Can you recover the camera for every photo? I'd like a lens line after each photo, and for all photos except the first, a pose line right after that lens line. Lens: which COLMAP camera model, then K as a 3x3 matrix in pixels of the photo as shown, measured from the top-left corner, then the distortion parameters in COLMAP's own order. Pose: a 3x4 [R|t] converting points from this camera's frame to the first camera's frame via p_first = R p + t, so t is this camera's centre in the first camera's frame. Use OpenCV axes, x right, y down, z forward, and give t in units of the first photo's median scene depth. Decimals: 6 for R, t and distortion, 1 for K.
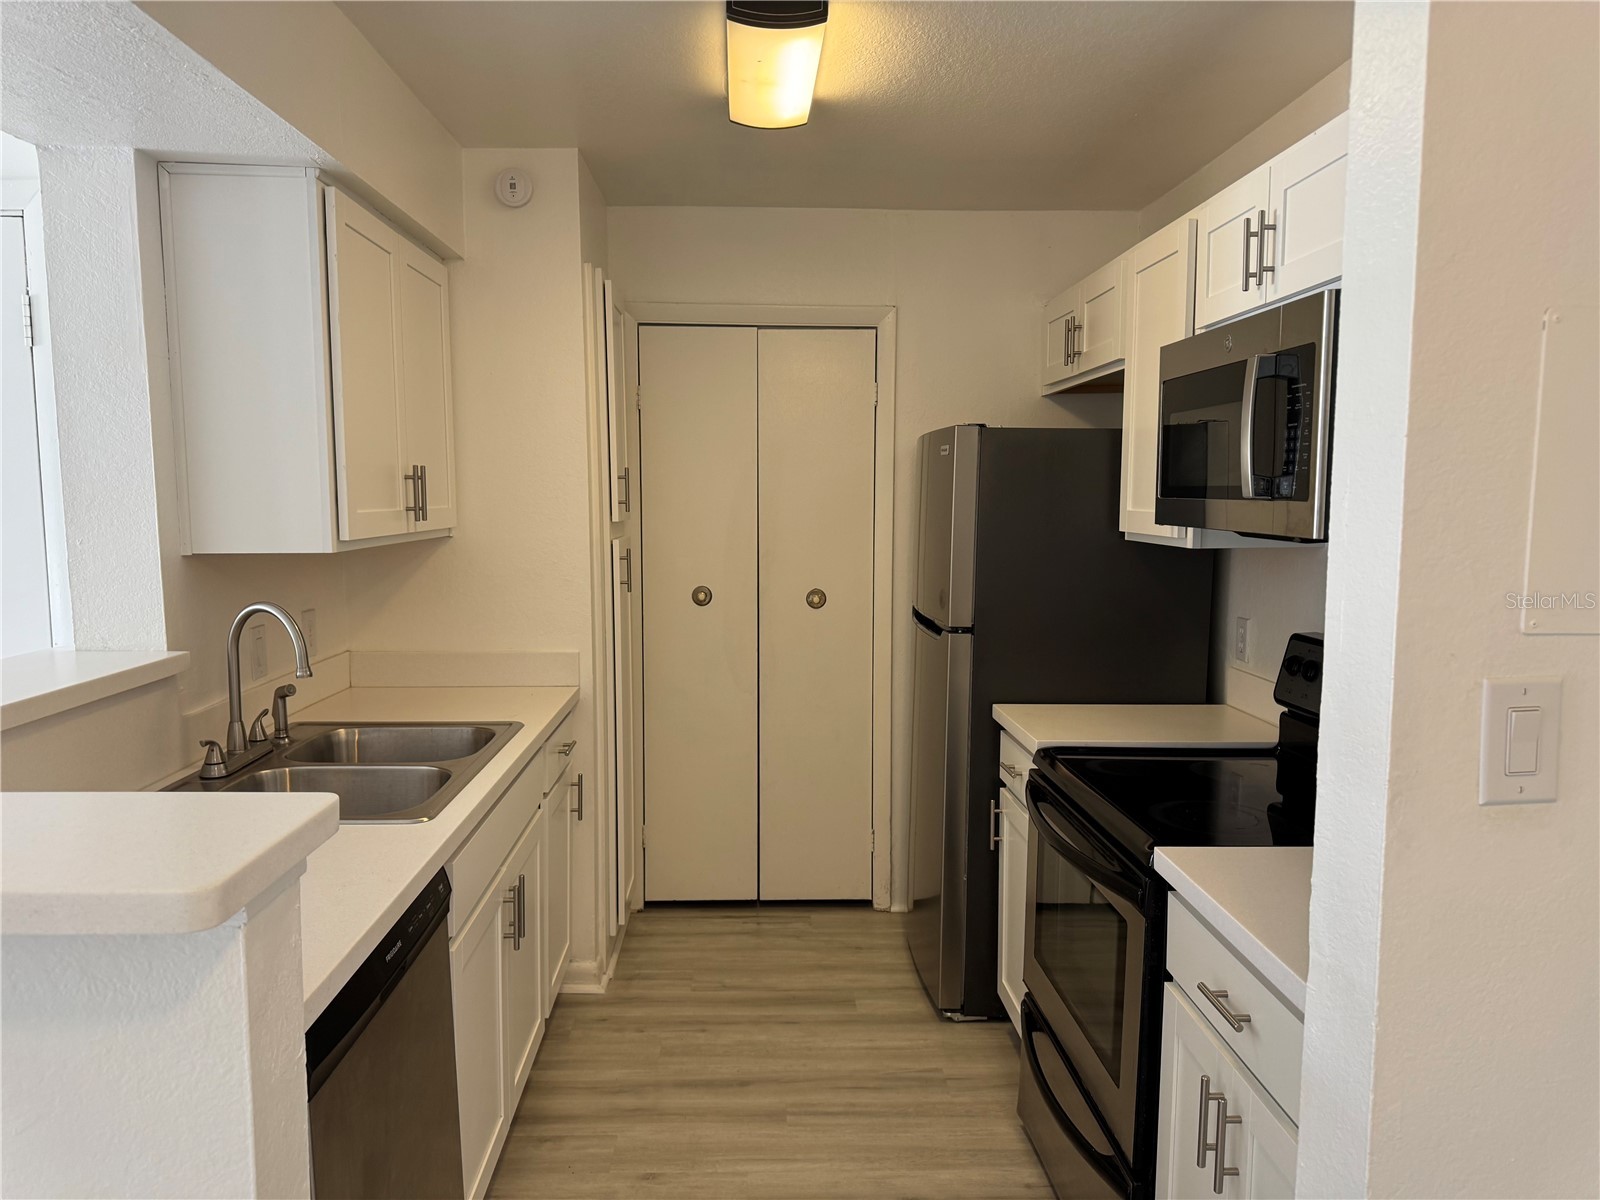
lens RADIAL K [[1128.8, 0, 800.0], [0, 1128.8, 600.0], [0, 0, 1]] dist [0.127508, -0.283151]
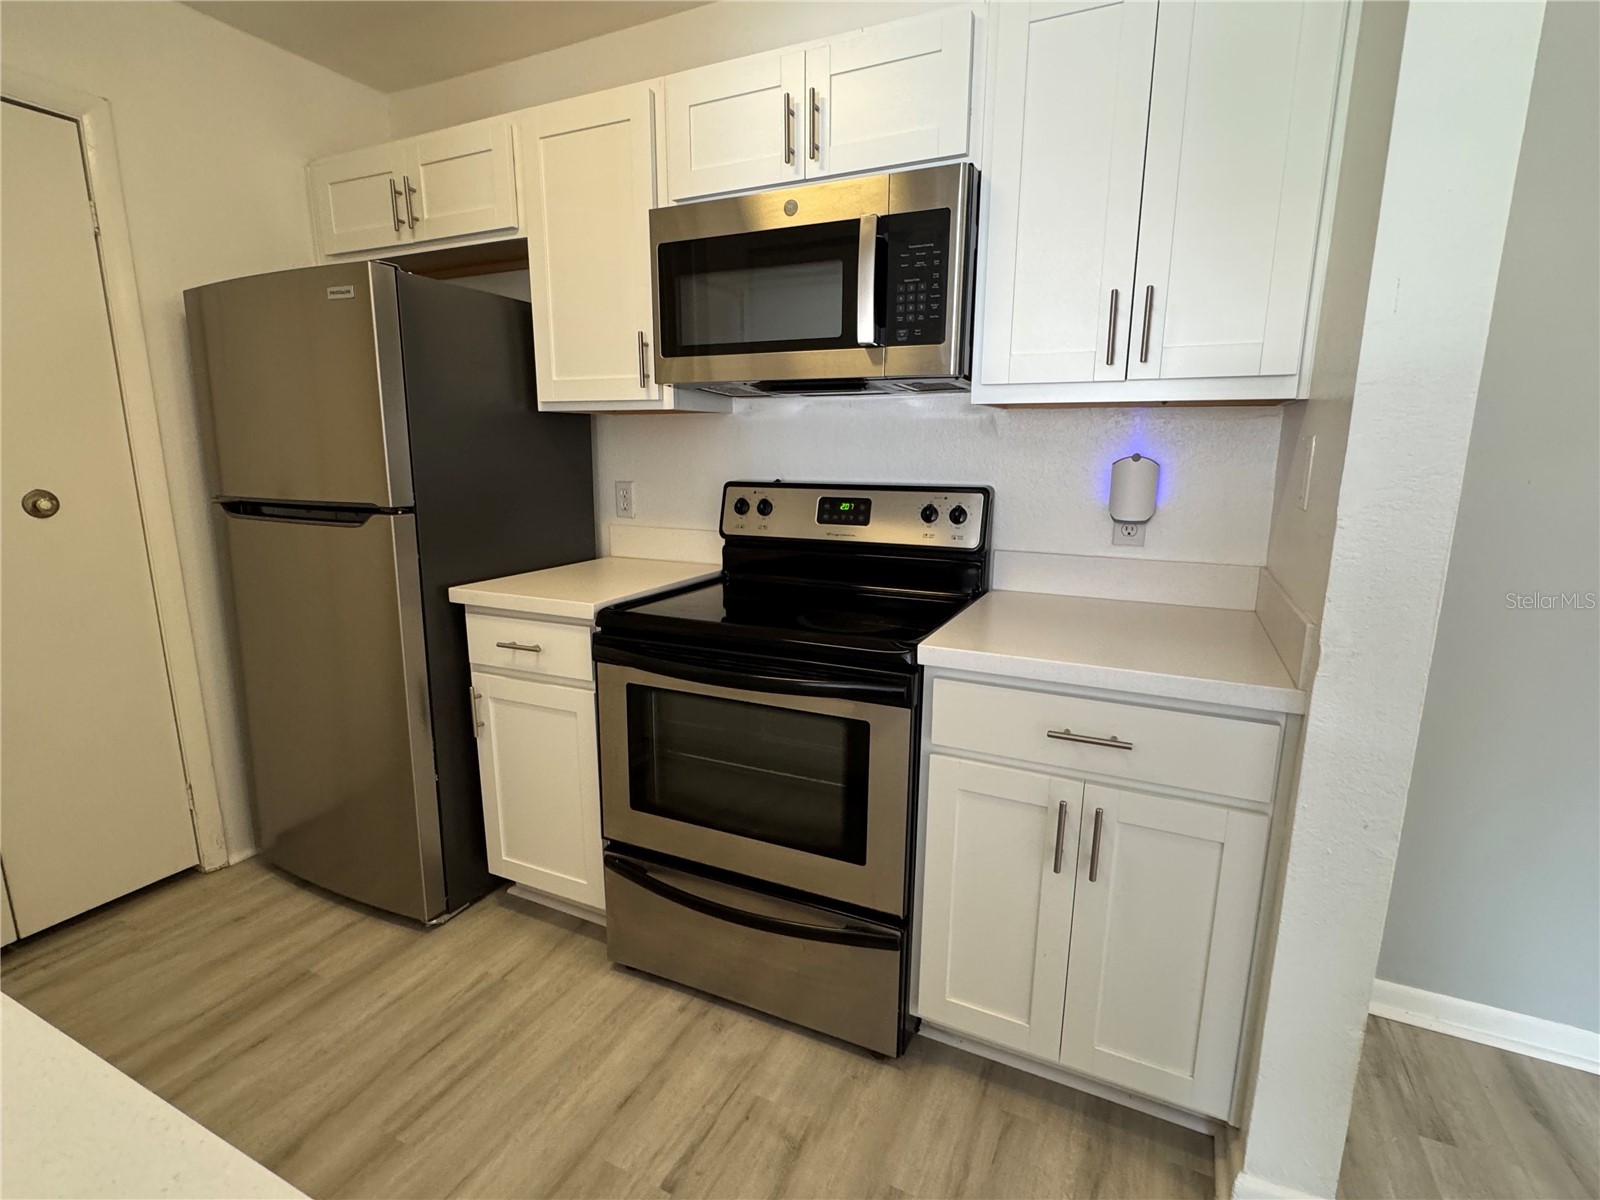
lens RADIAL K [[758.2, 0, 796.3], [0, 758.2, 596.8], [0, 0, 1]] dist [-0.000664, -0.000195]
pose [[0.465211, -0.171125, 0.868501, -0.239698], [0.080763, 0.985249, 0.150868, 0.029275], [-0.881508, -0.000043, 0.472169, 0.461934]]
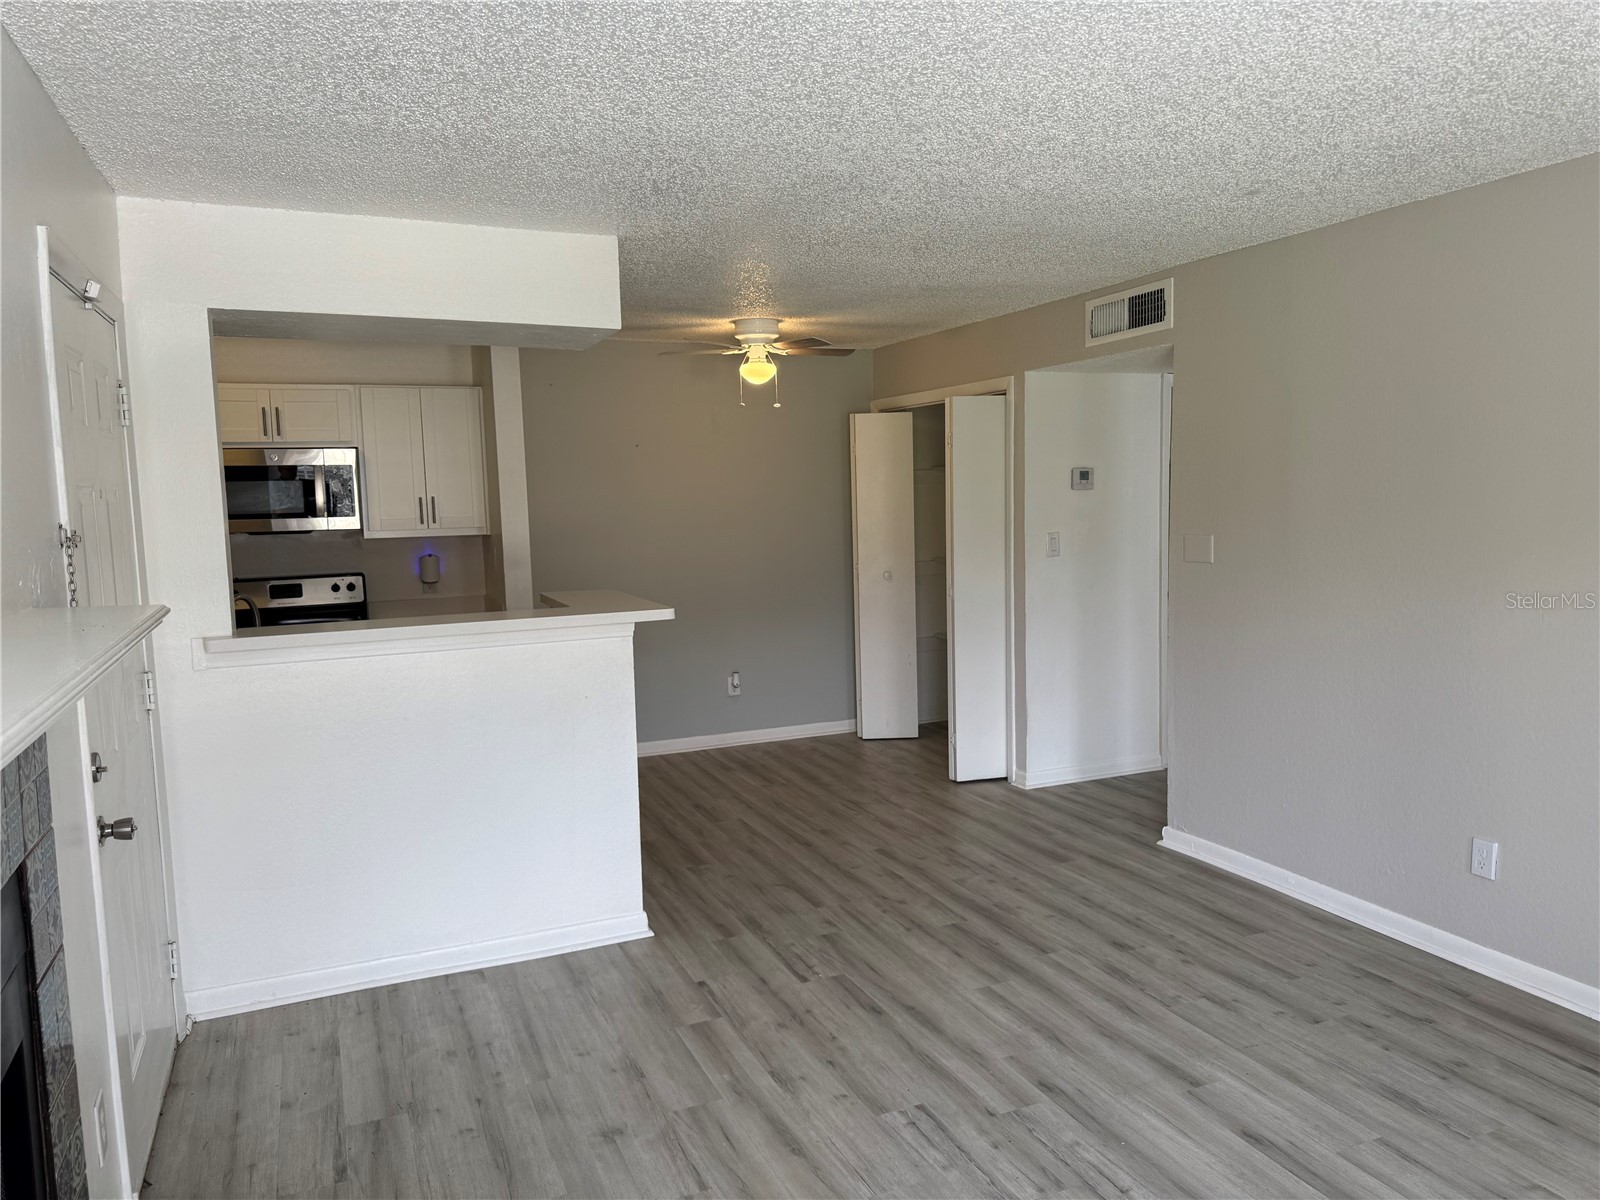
lens RADIAL K [[1128.8, 0, 800.0], [0, 1128.8, 600.0], [0, 0, 1]] dist [0.127508, -0.283151]
pose [[-0.366620, -0.087548, 0.926242, -1.744110], [0.114612, 0.983730, 0.138347, -0.095078], [-0.923284, 0.156879, -0.350621, 0.621298]]
